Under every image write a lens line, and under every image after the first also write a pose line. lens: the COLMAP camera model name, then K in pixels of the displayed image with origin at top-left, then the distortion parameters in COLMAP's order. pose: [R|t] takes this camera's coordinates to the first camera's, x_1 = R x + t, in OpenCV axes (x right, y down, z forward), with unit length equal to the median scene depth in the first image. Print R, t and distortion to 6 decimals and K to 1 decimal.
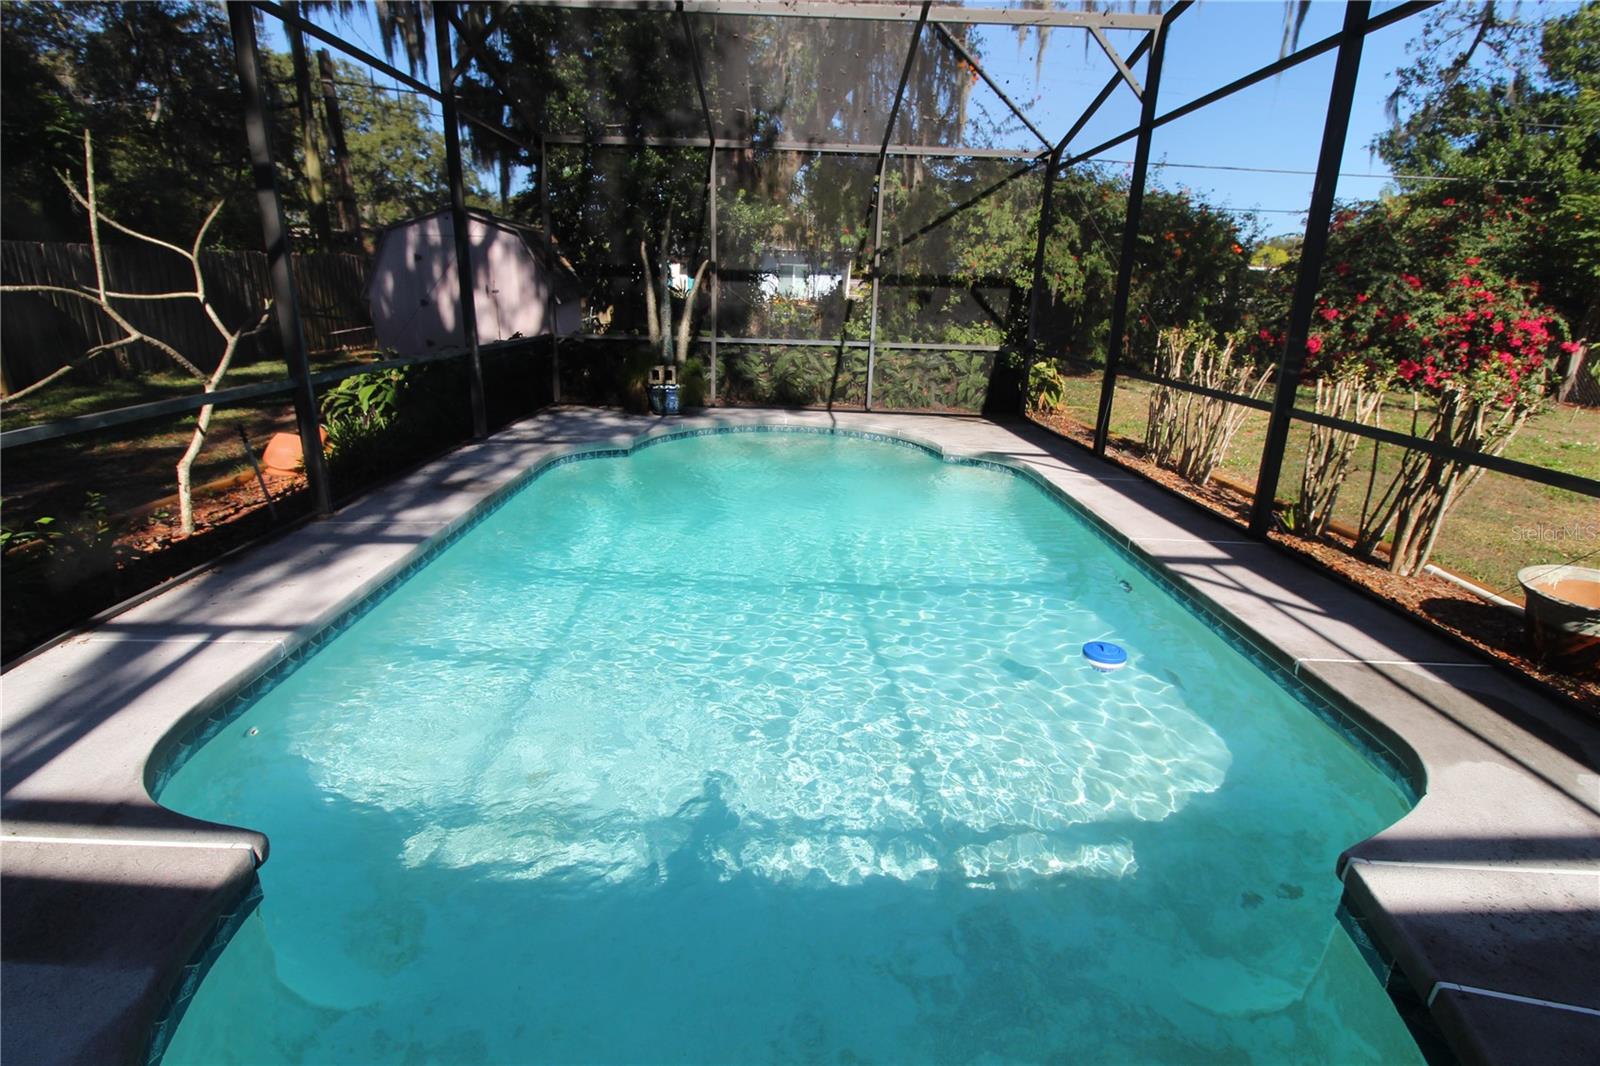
lens RADIAL K [[740.1, 0, 797.1], [0, 740.1, 533.6], [0, 0, 1]] dist [-0.002588, -0.009072]
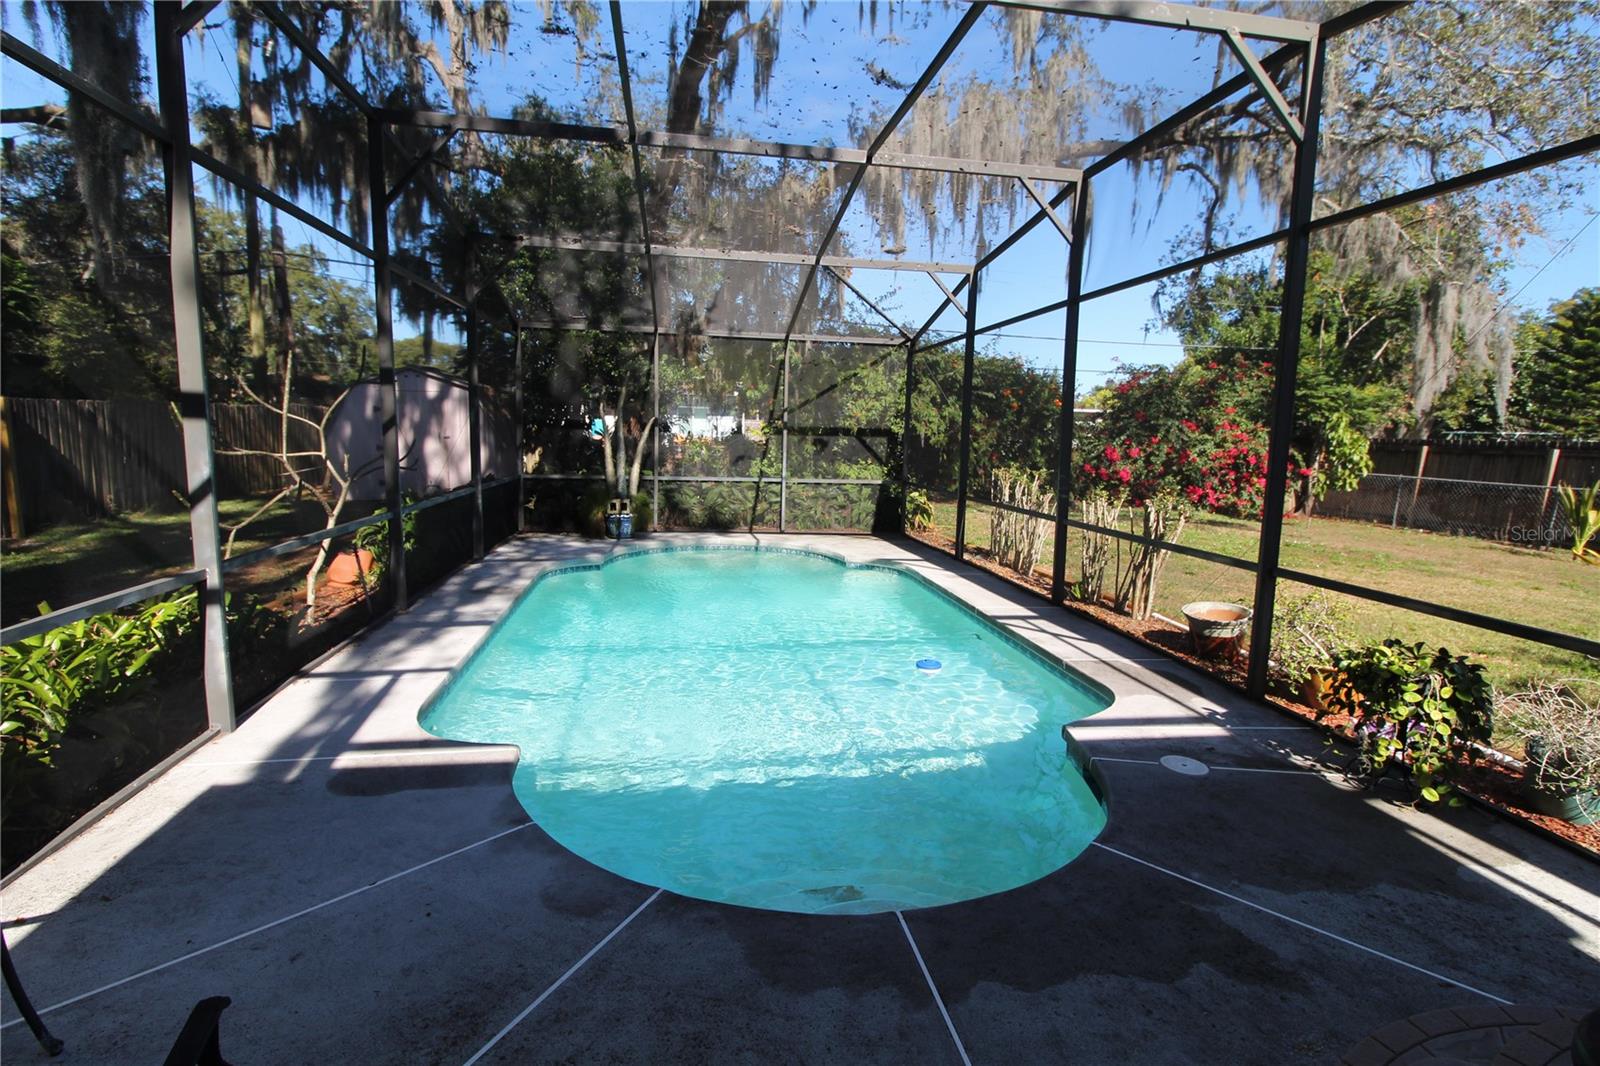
lens RADIAL K [[740.1, 0, 793.1], [0, 740.1, 533.0], [0, 0, 1]] dist [-0.002588, -0.009072]
pose [[0.989990, -0.021468, 0.139494, -0.064643], [0.045329, 0.984365, -0.170205, 0.051595], [-0.133659, 0.174825, 0.975485, -0.232229]]
